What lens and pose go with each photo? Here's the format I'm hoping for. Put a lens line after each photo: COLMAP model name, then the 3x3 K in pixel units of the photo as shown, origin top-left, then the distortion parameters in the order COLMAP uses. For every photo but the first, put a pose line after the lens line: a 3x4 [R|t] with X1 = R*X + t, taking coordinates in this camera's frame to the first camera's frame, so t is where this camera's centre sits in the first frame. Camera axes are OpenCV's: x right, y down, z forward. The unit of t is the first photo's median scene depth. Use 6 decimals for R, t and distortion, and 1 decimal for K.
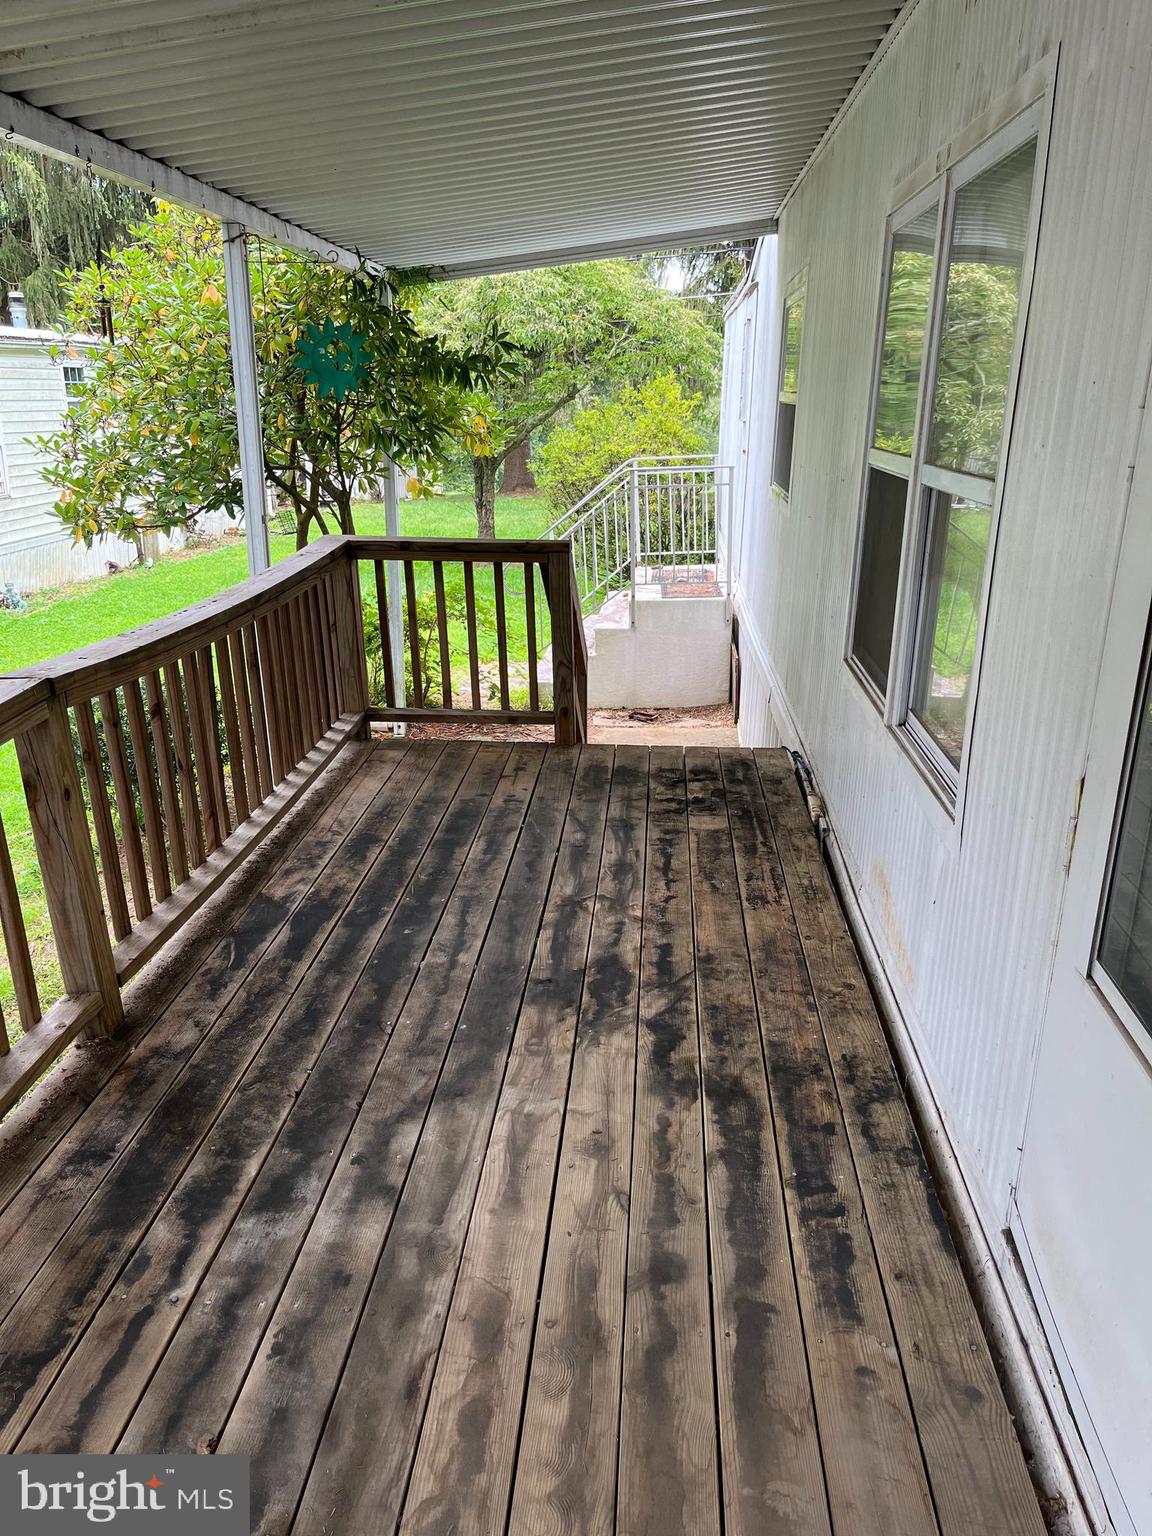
lens RADIAL K [[1152.2, 0, 569.1], [0, 1152.2, 772.6], [0, 0, 1]] dist [0.100203, -0.139176]
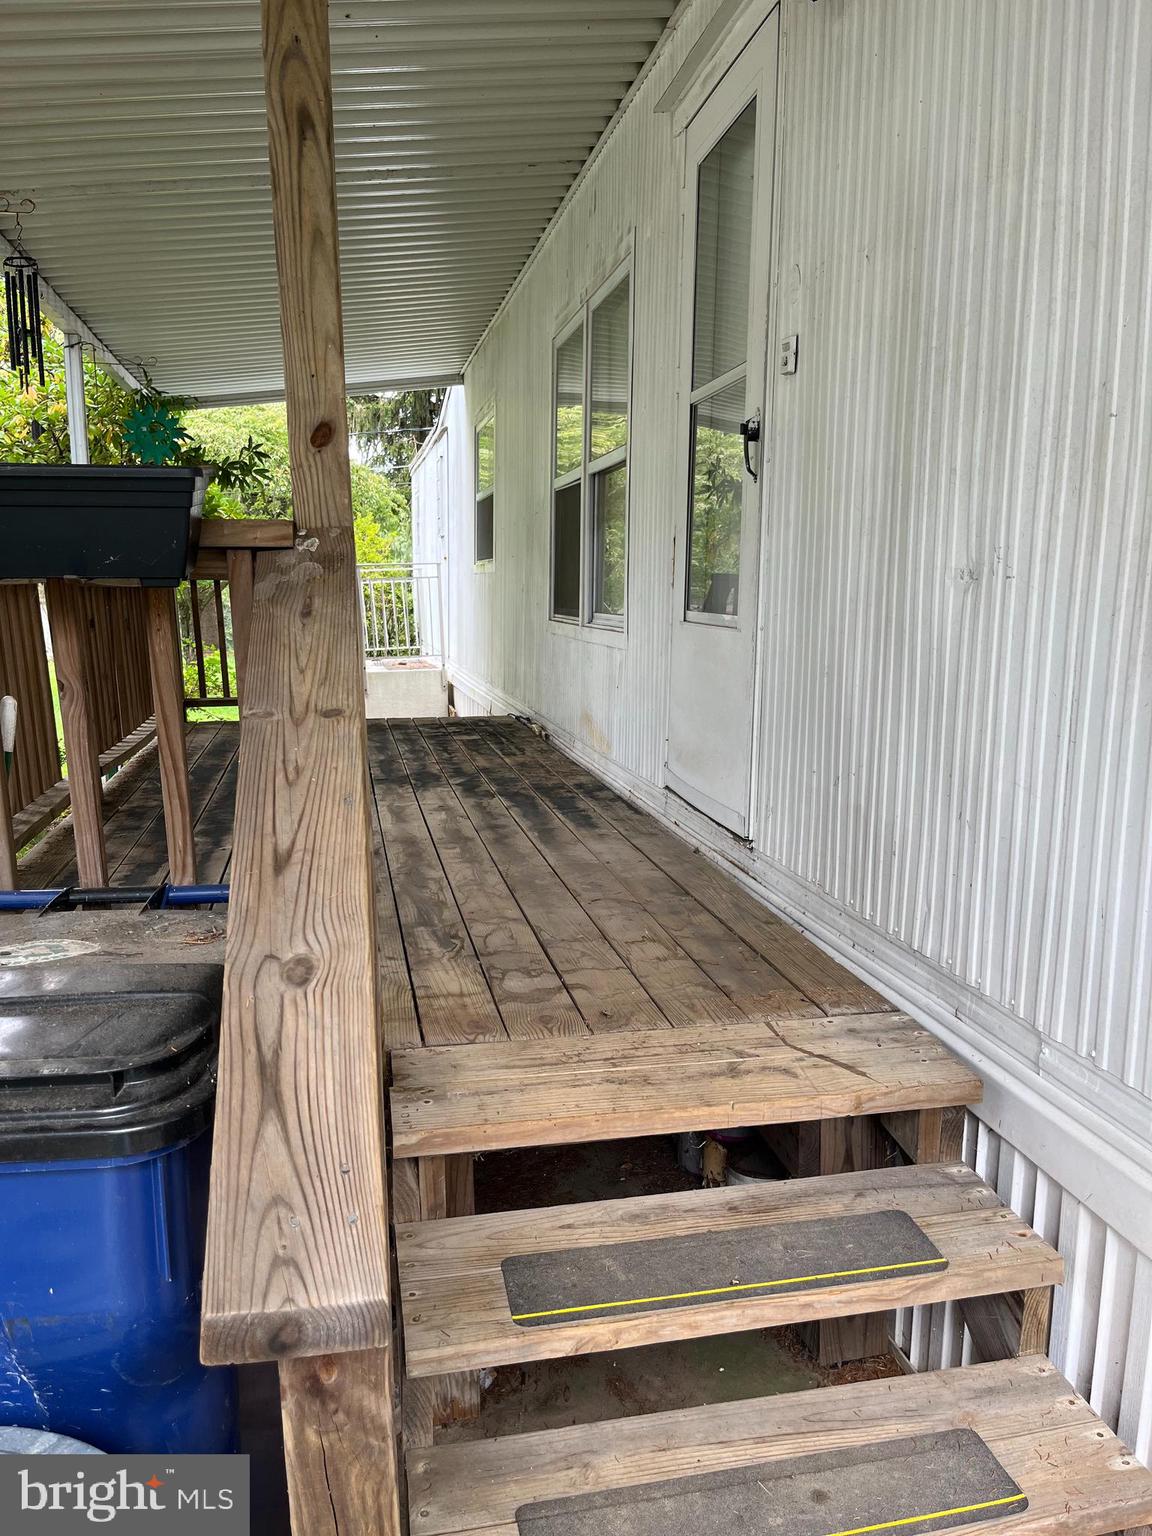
lens RADIAL K [[1167.4, 0, 577.5], [0, 1167.4, 795.6], [0, 0, 1]] dist [0.022528, -0.007722]
pose [[0.960061, -0.048289, 0.275593, -0.123975], [0.086218, 0.988121, -0.127214, 0.257552], [-0.266176, 0.145894, 0.952820, -0.333194]]
